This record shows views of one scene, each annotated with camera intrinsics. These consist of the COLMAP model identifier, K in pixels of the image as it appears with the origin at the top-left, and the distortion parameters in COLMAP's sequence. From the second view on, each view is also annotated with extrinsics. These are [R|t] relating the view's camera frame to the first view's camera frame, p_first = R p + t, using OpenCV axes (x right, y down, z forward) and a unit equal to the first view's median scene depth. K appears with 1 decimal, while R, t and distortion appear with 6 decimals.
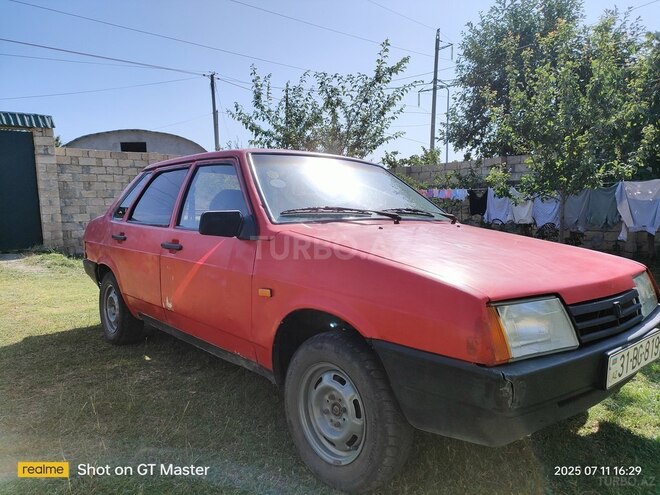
lens RADIAL K [[489.4, 0, 330.1], [0, 489.4, 251.1], [0, 0, 1]] dist [0.064215, -0.058292]
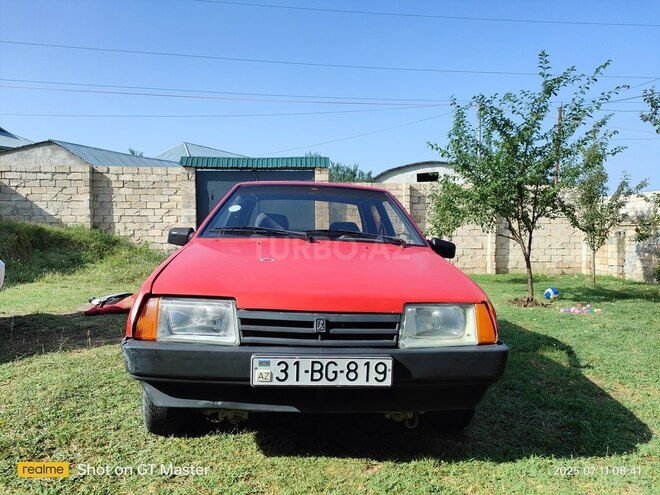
lens RADIAL K [[489.4, 0, 328.9], [0, 489.4, 251.3], [0, 0, 1]] dist [0.064215, -0.058292]
pose [[0.799163, 0.045050, -0.599424, 0.353332], [-0.076794, 0.996668, -0.027479, -0.003146], [0.596189, 0.067992, 0.799960, 0.047766]]
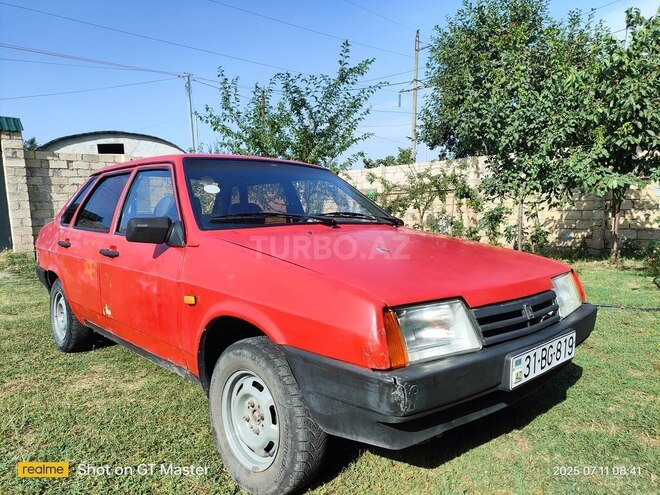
lens RADIAL K [[489.4, 0, 329.9], [0, 489.4, 249.5], [0, 0, 1]] dist [0.064215, -0.058292]
pose [[0.999554, -0.013418, 0.026697, 0.043885], [0.013489, 0.999906, -0.002461, -0.003627], [-0.026661, 0.002820, 0.999641, -0.002056]]
